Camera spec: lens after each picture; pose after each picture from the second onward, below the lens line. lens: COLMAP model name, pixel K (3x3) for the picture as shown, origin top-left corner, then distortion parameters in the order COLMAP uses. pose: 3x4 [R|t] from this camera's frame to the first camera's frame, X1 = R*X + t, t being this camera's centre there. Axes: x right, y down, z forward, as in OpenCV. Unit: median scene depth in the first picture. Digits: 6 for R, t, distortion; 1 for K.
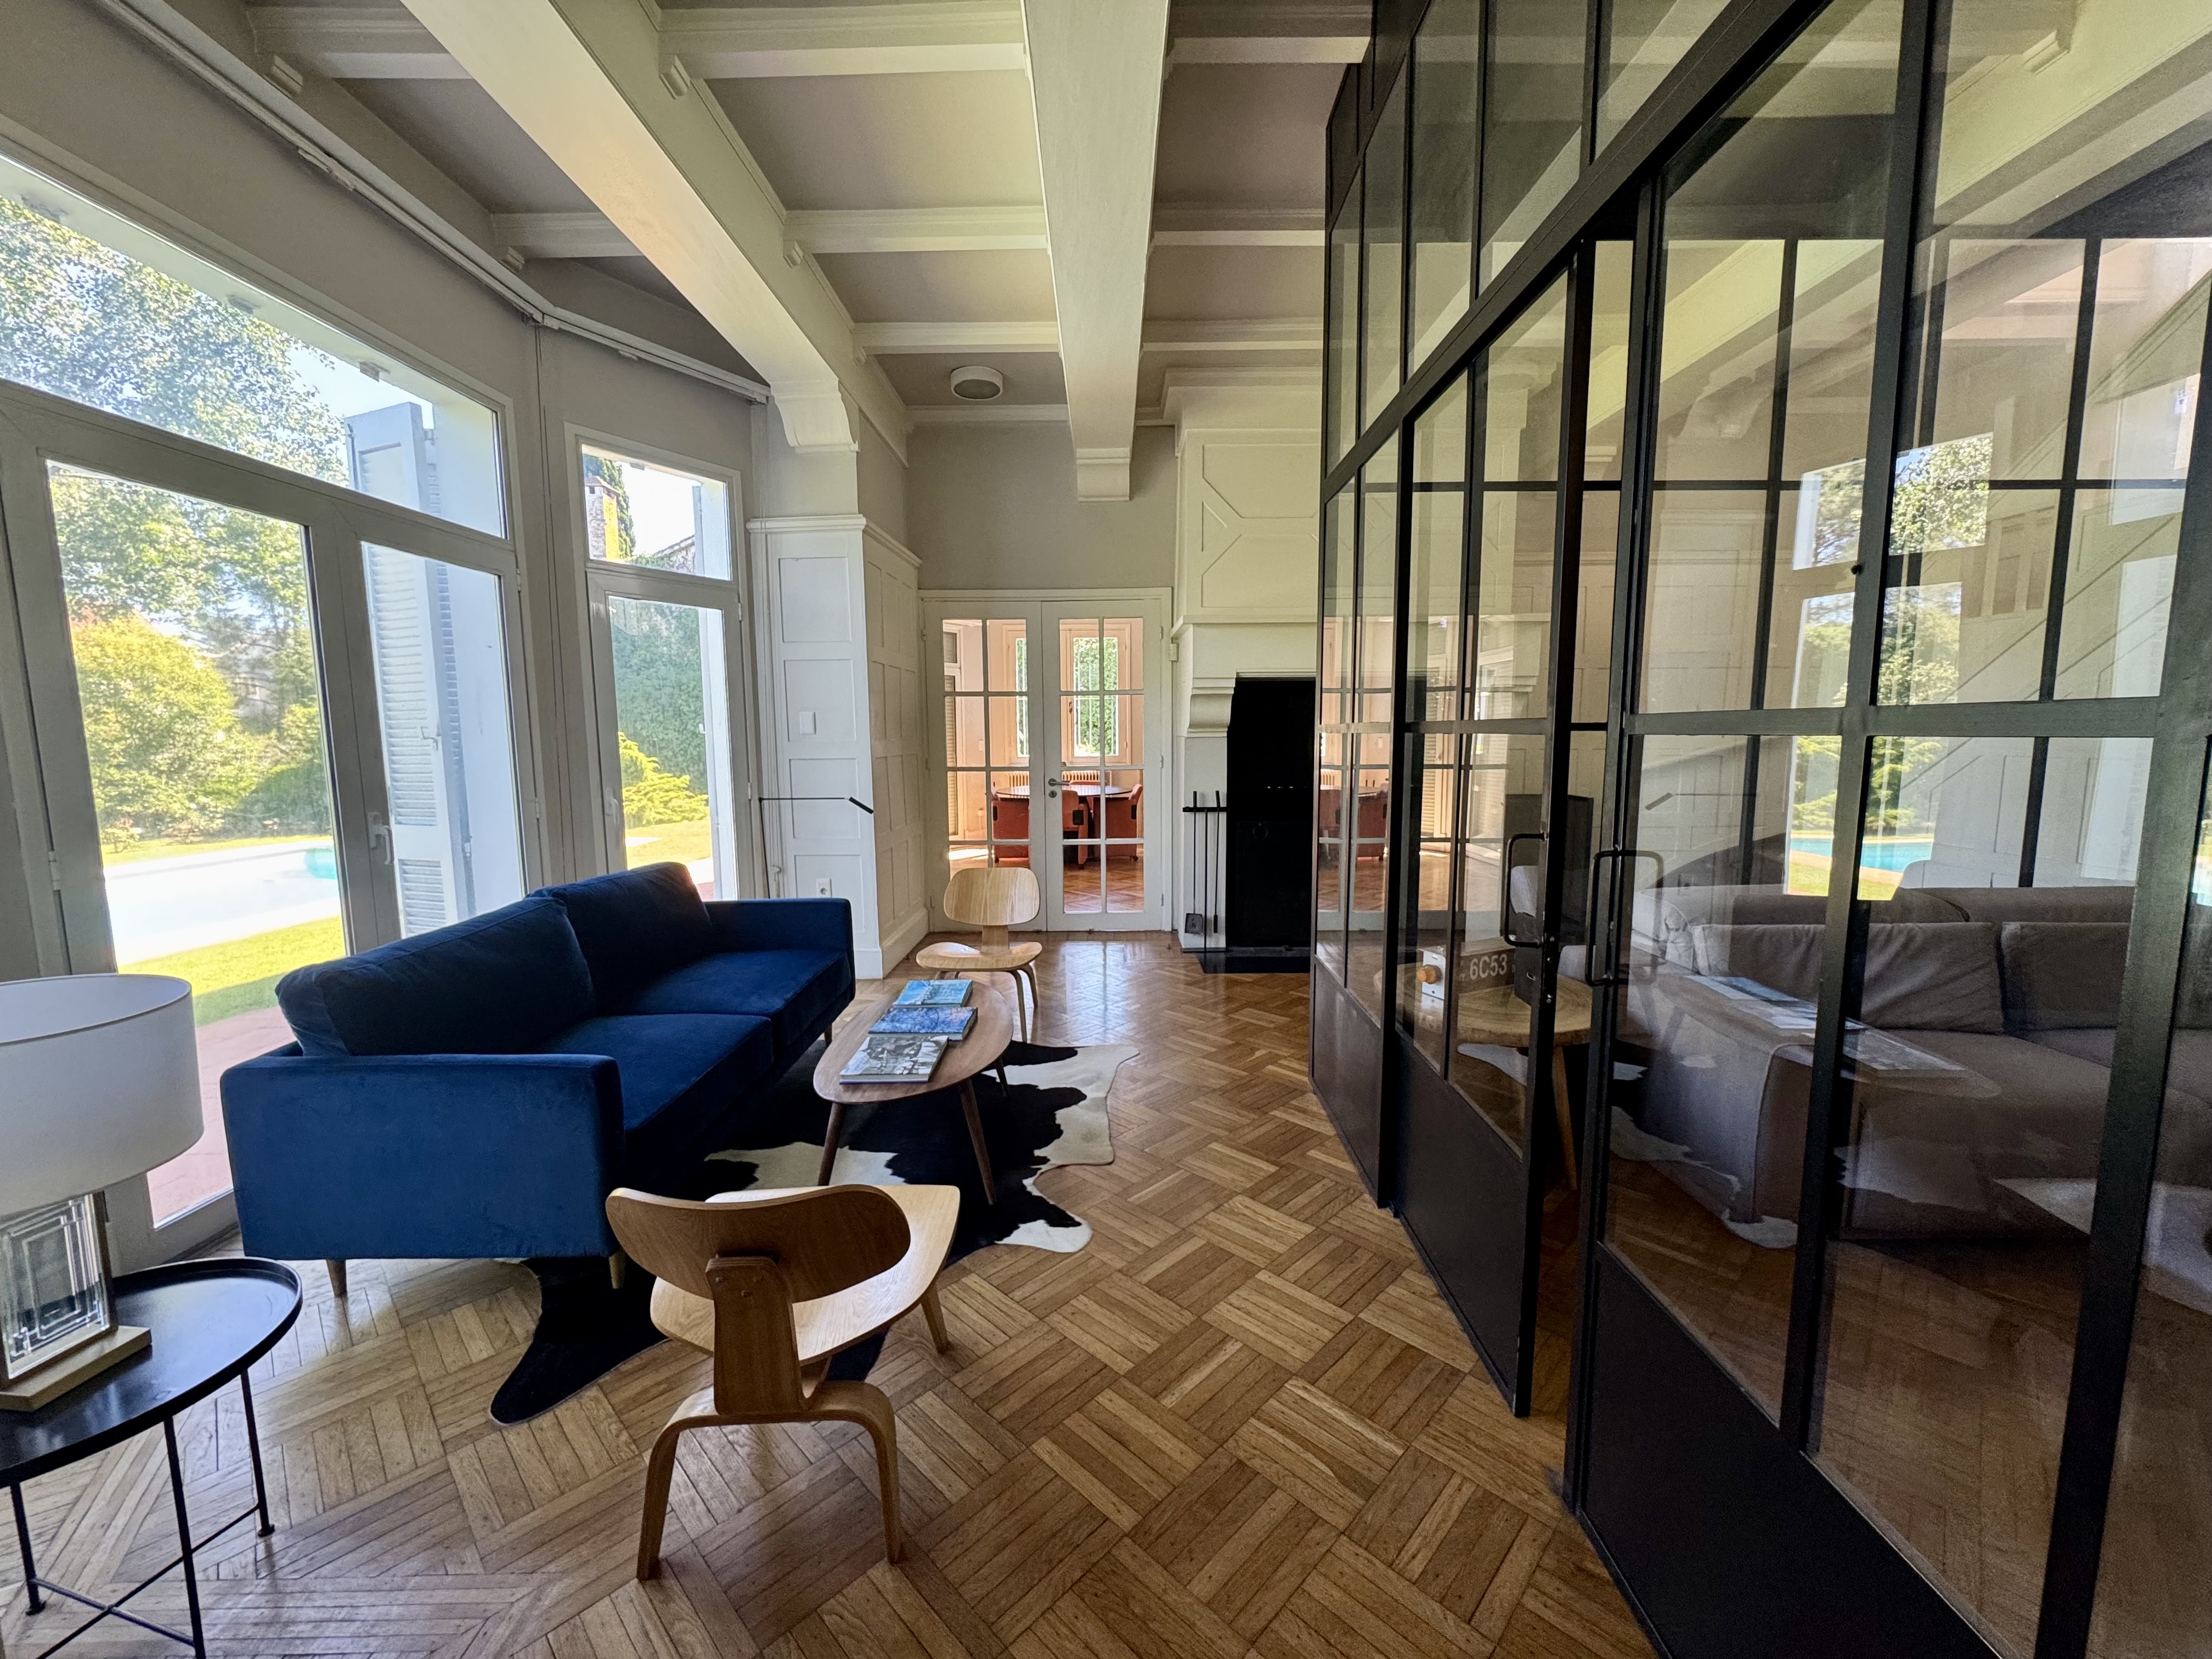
lens RADIAL K [[876.6, 0, 1109.8], [0, 876.6, 830.5], [0, 0, 1]] dist [-0.005233, 0.001089]
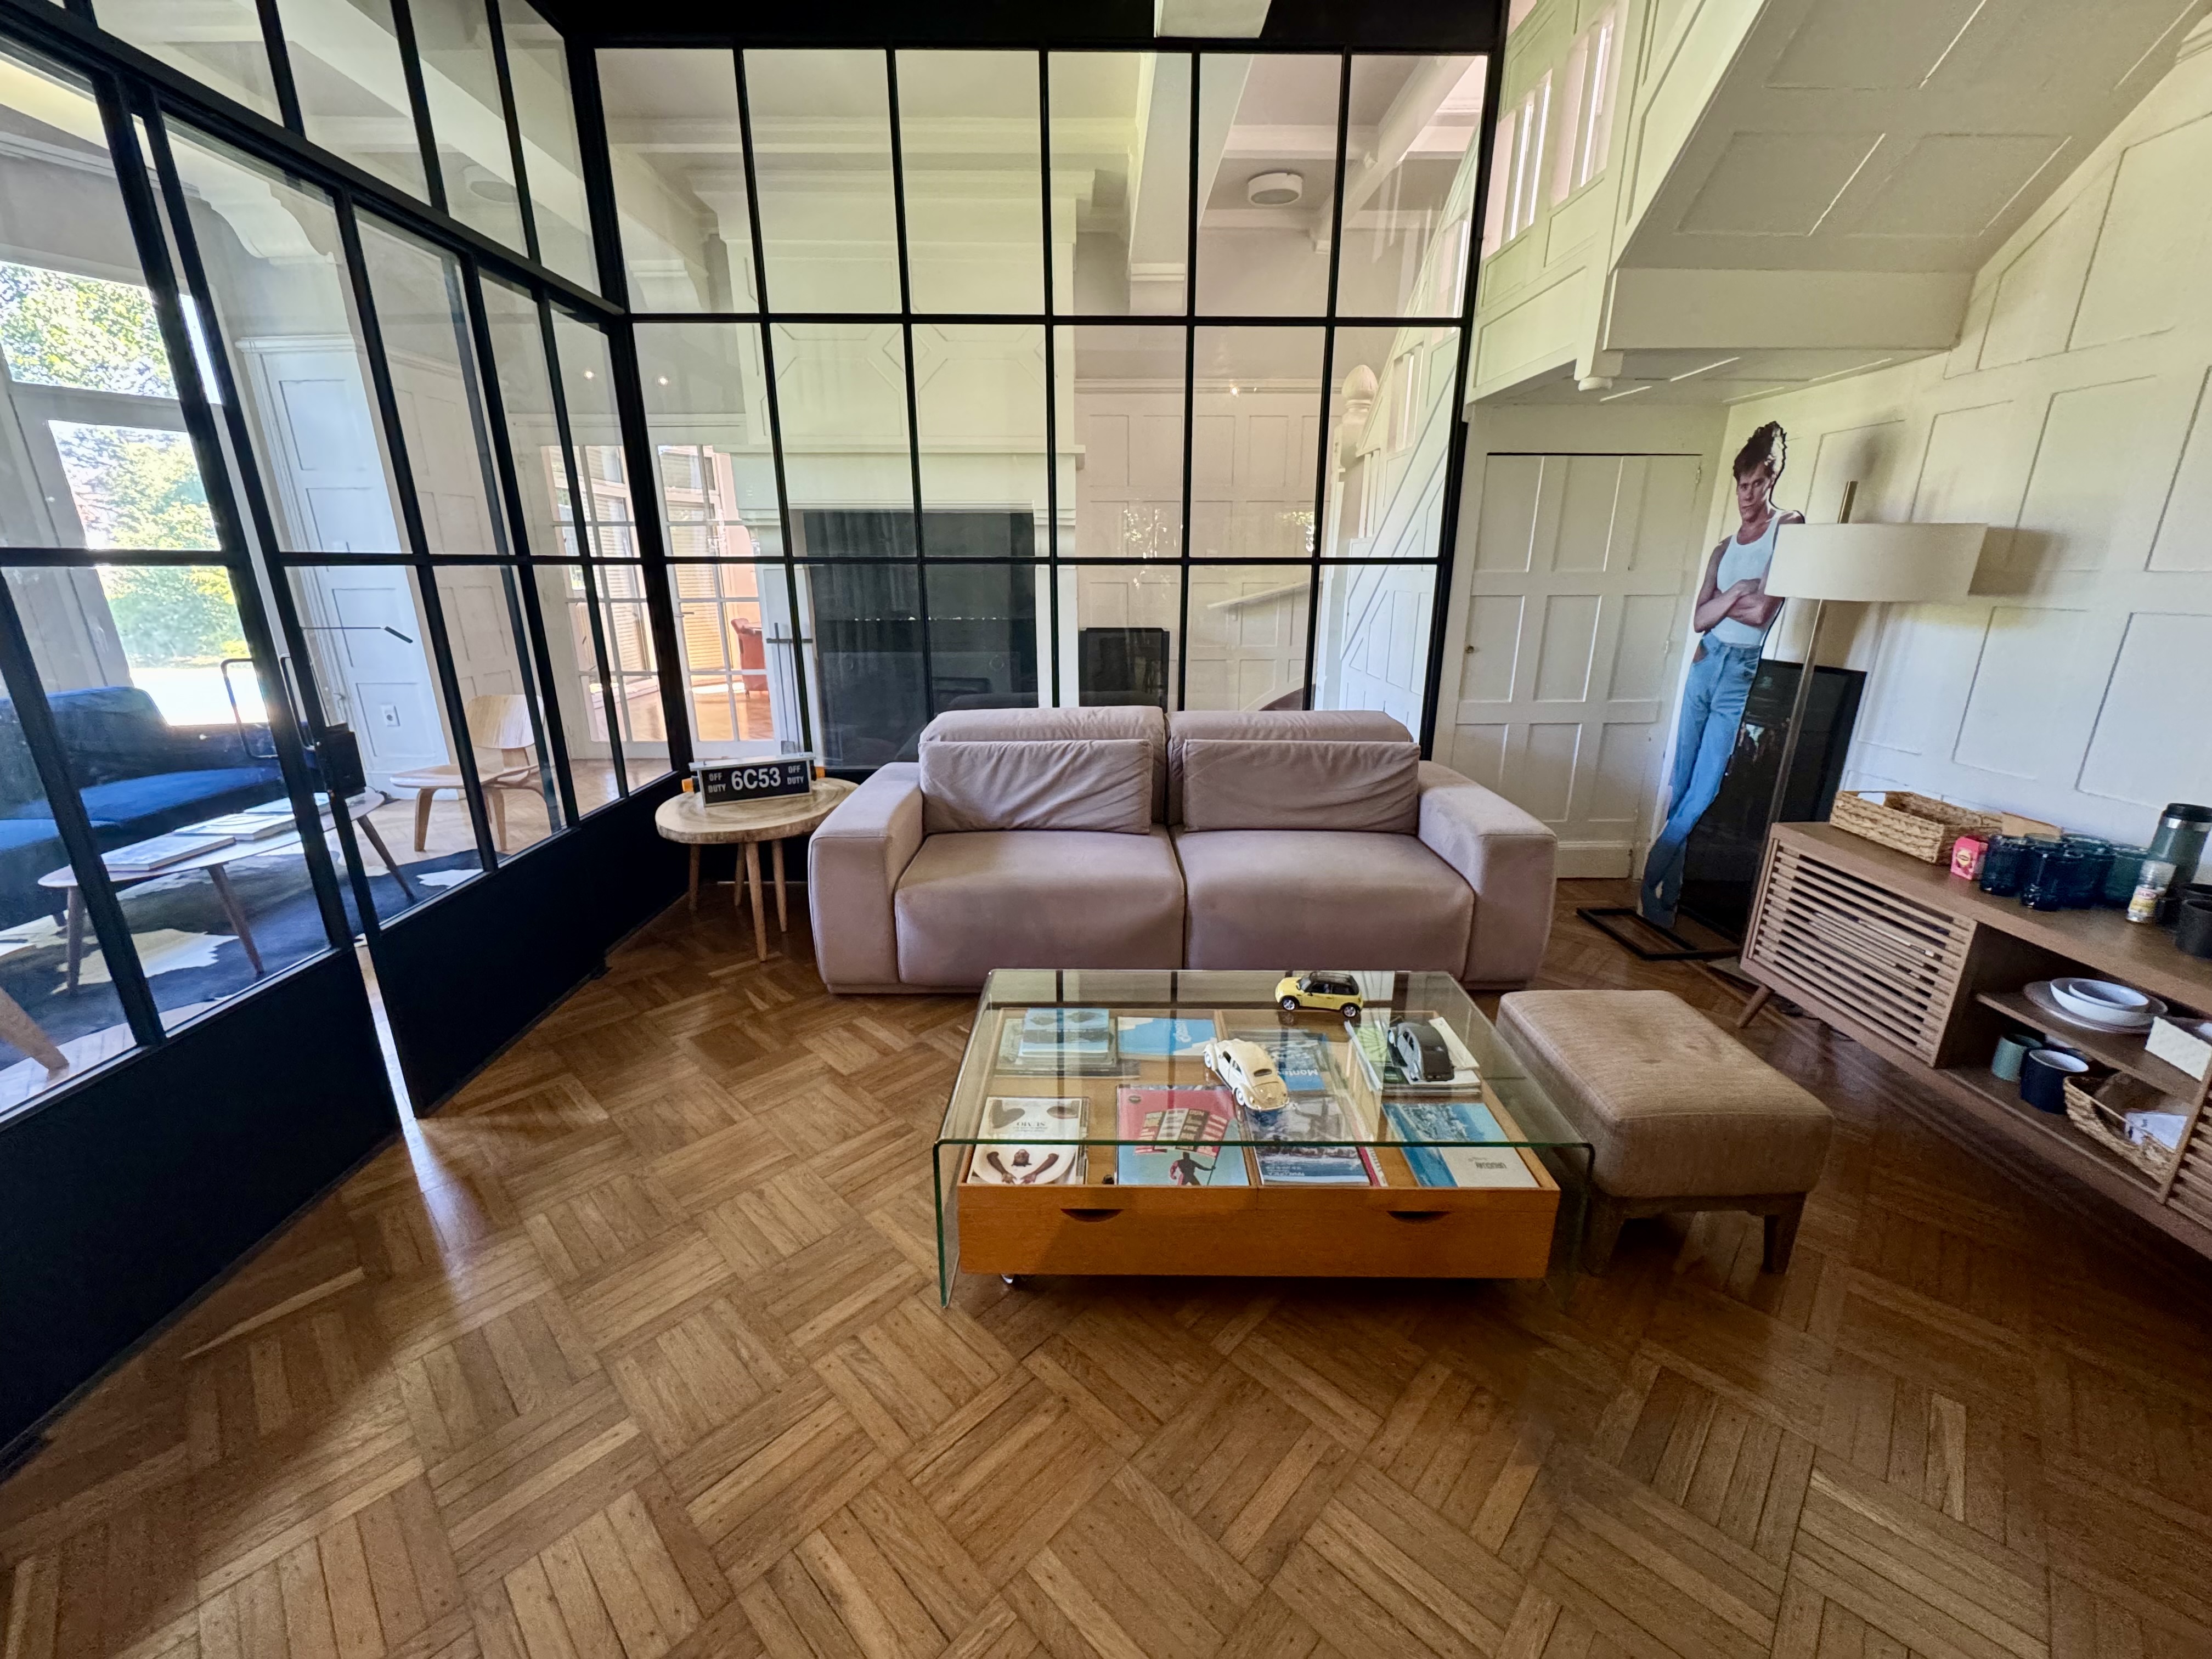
lens RADIAL K [[876.6, 0, 1109.8], [0, 876.6, 829.8], [0, 0, 1]] dist [-0.005233, 0.001089]
pose [[0.999890, 0.002746, 0.014554, 0.941243], [-0.005290, 0.984052, 0.177800, 0.019055], [-0.013834, -0.177858, 0.983959, -0.142136]]
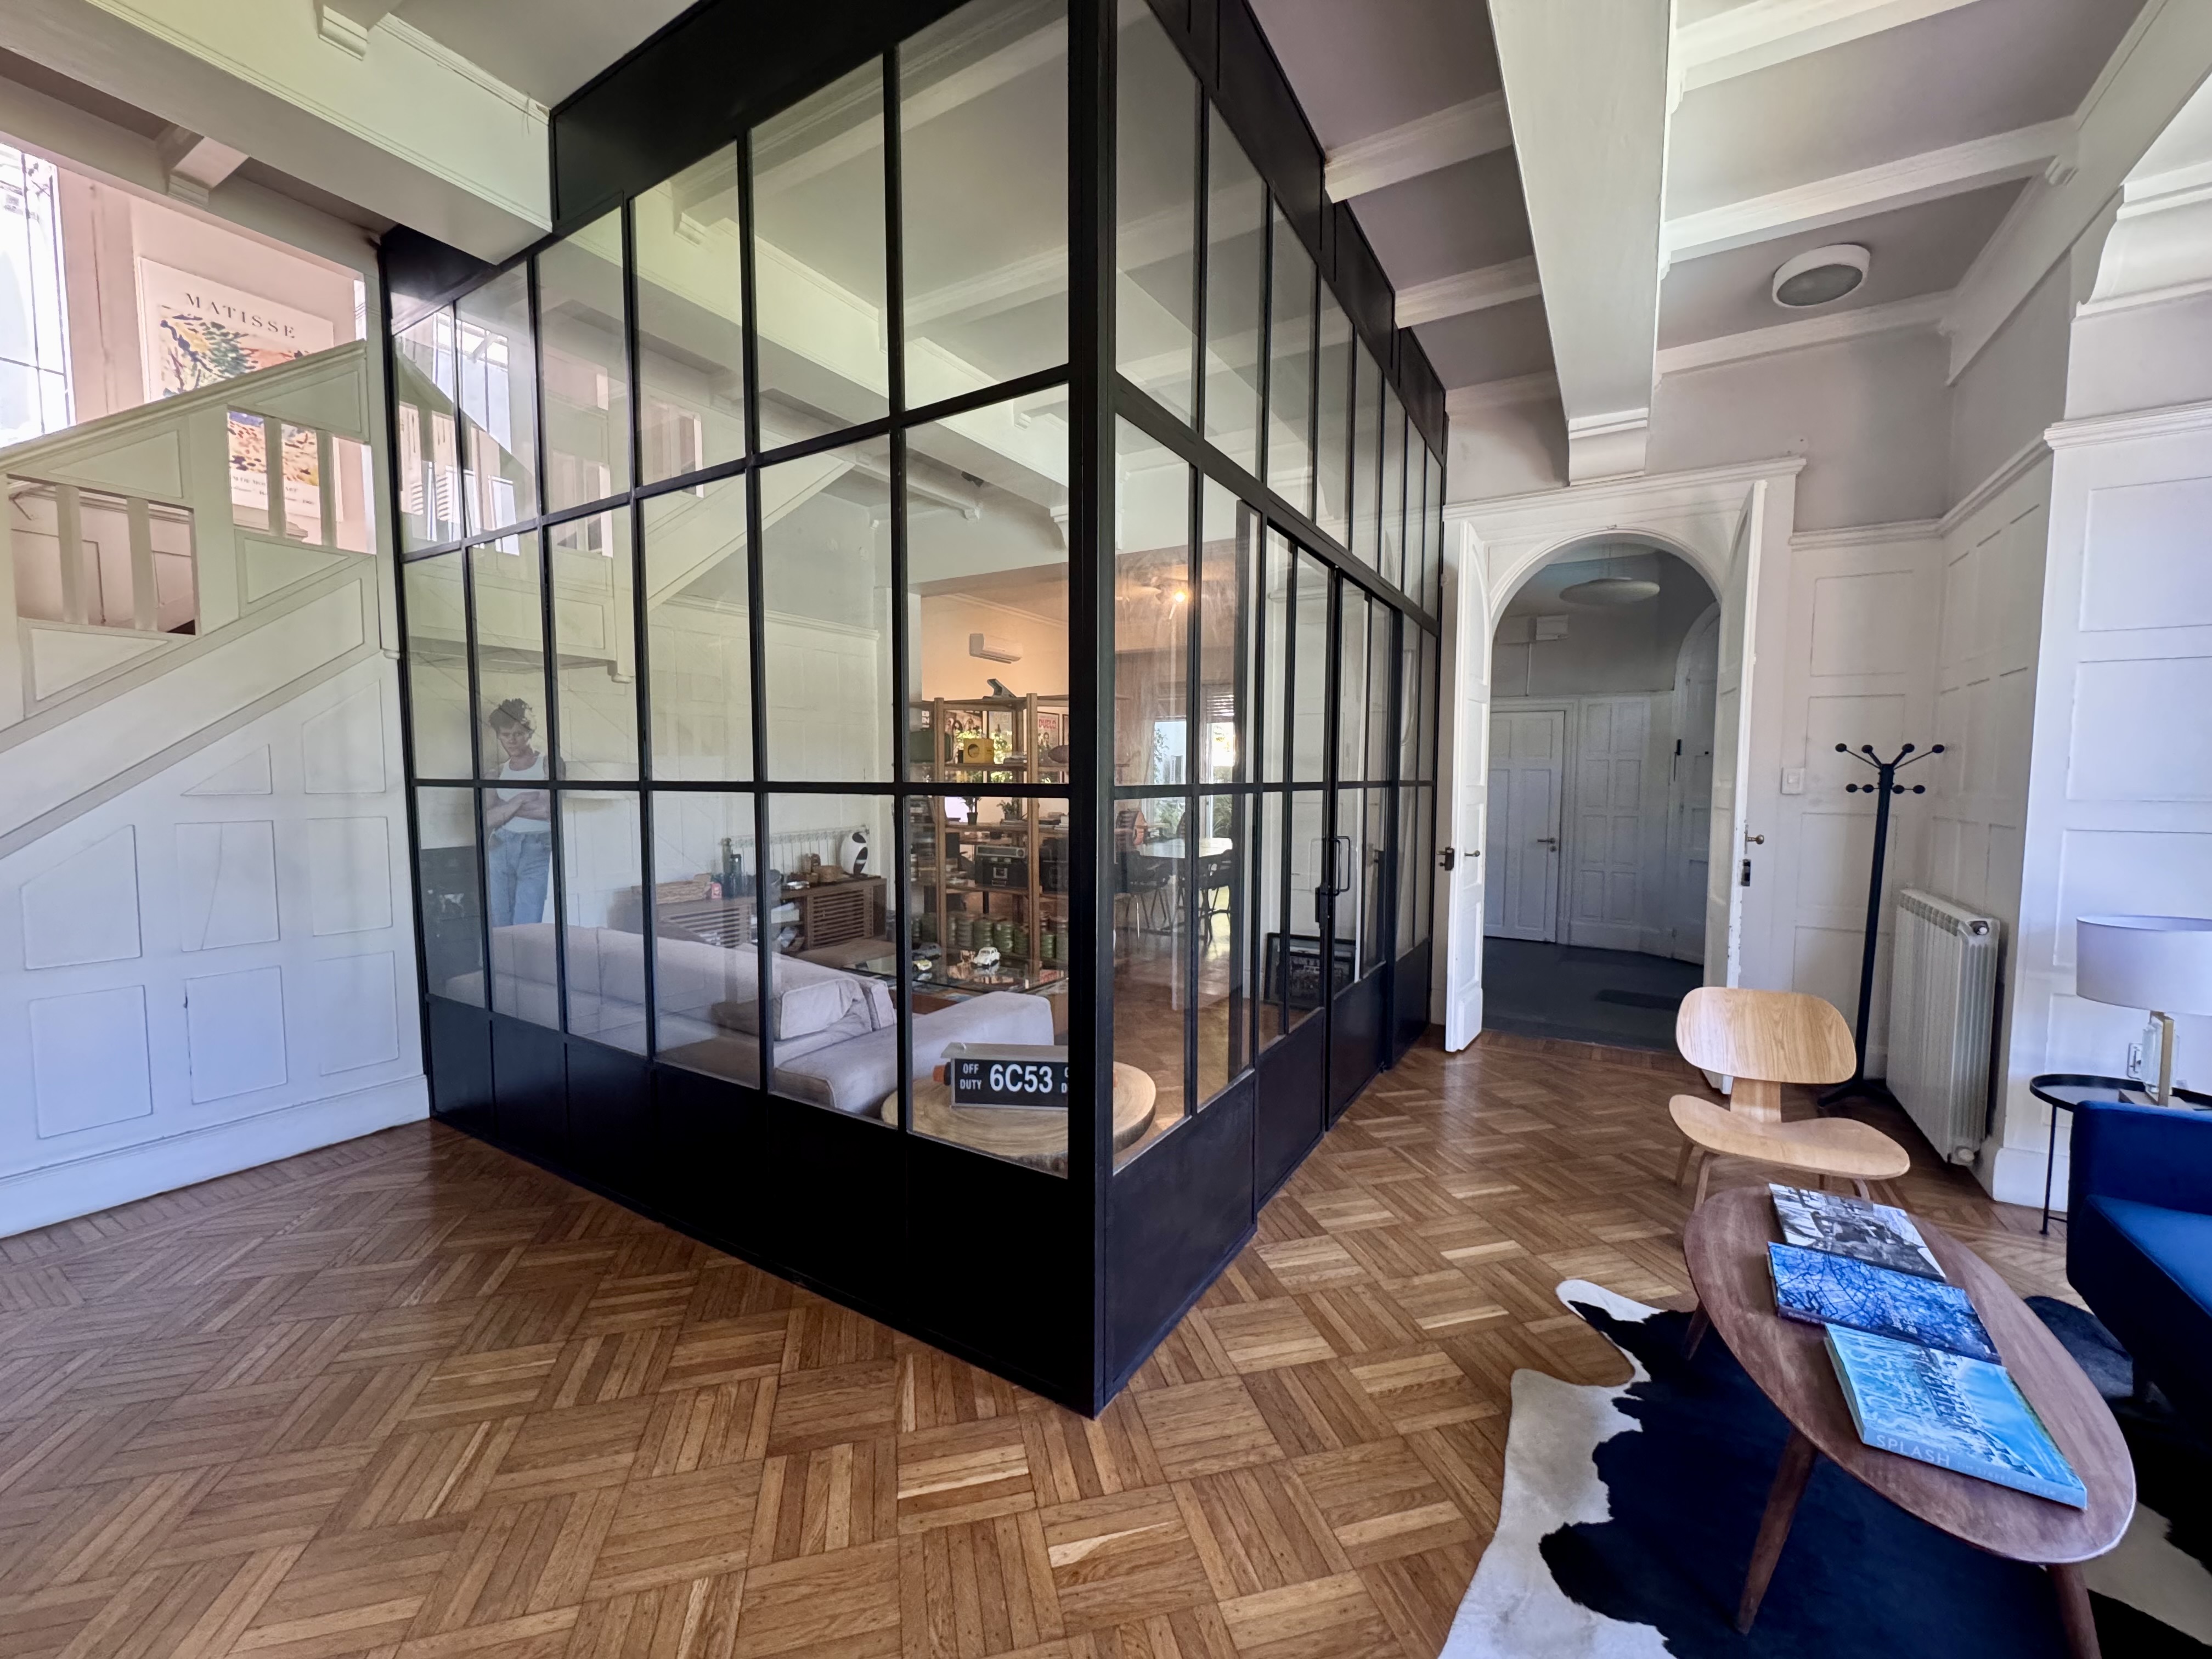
lens RADIAL K [[876.6, 0, 1104.2], [0, 876.6, 836.6], [0, 0, 1]] dist [-0.005233, 0.001089]
pose [[-0.853541, -0.035101, 0.519843, -0.070050], [0.058993, 0.984801, 0.163358, -0.216766], [-0.517676, 0.170100, -0.838497, 1.762383]]
